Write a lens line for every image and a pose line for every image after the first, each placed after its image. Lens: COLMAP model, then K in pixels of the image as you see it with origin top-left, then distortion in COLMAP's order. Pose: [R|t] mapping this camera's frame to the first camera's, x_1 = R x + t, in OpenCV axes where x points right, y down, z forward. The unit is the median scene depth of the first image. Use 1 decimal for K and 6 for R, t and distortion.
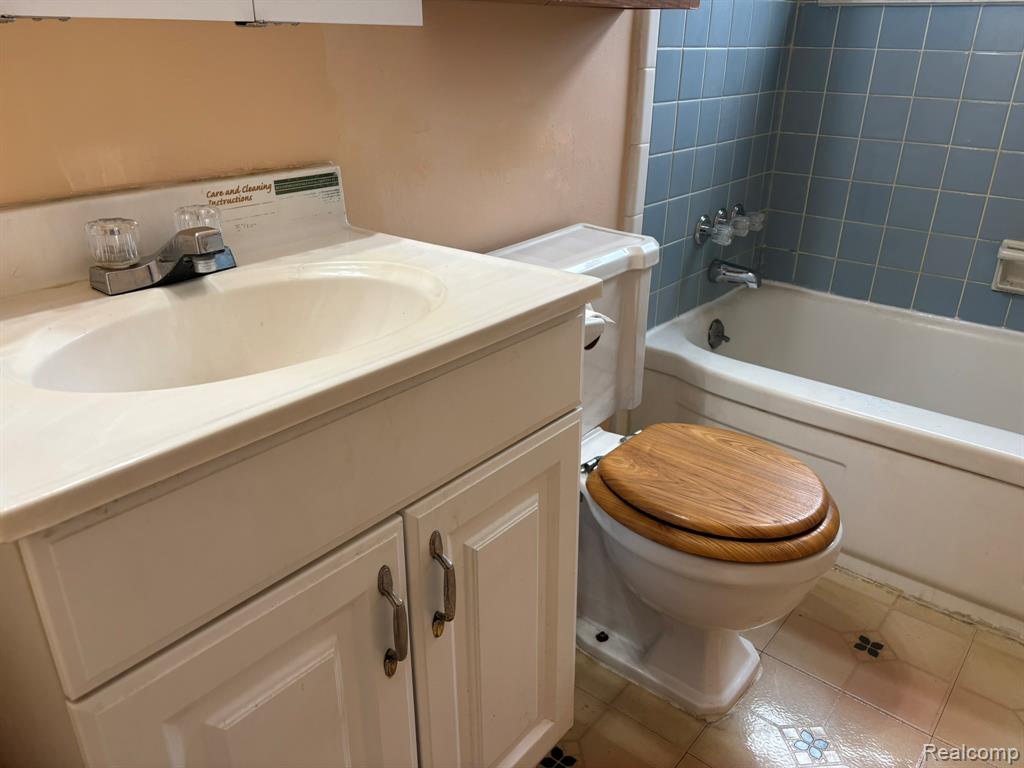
lens RADIAL K [[781.3, 0, 515.4], [0, 781.3, 386.8], [0, 0, 1]] dist [0.035044, 0.000011]
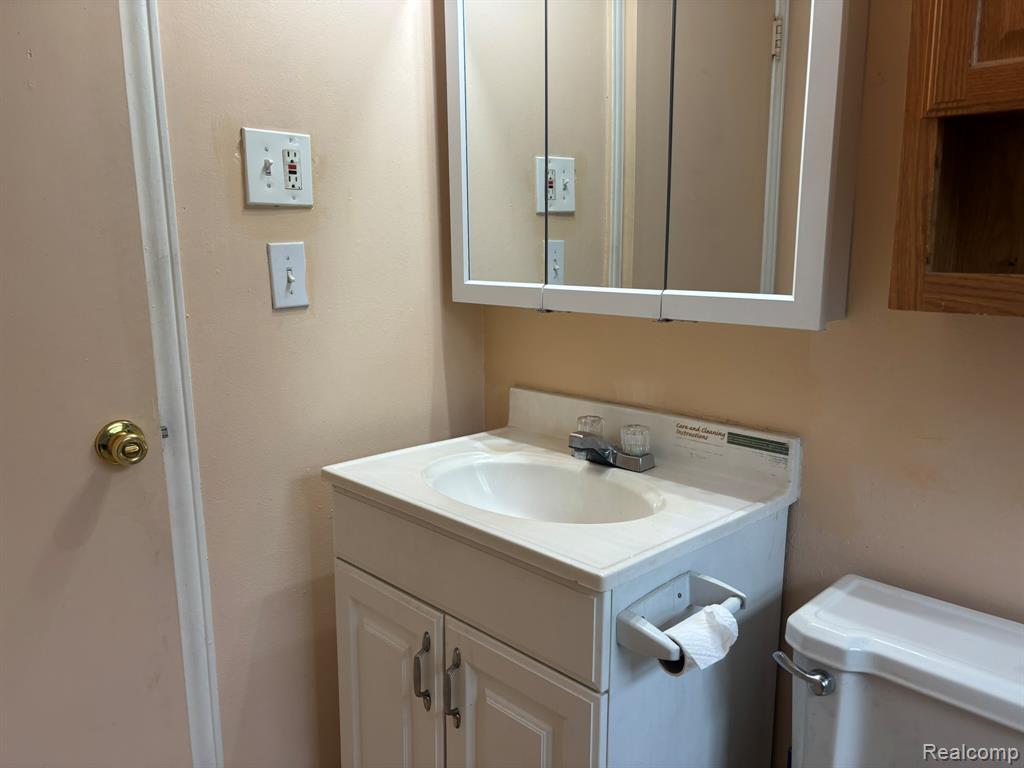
lens RADIAL K [[781.3, 0, 515.0], [0, 781.3, 383.0], [0, 0, 1]] dist [0.035044, 0.000011]
pose [[-0.111903, 0.175157, -0.978160, 0.940659], [-0.403284, 0.891632, 0.205799, -0.458698], [0.908207, 0.417506, -0.029138, 0.714921]]
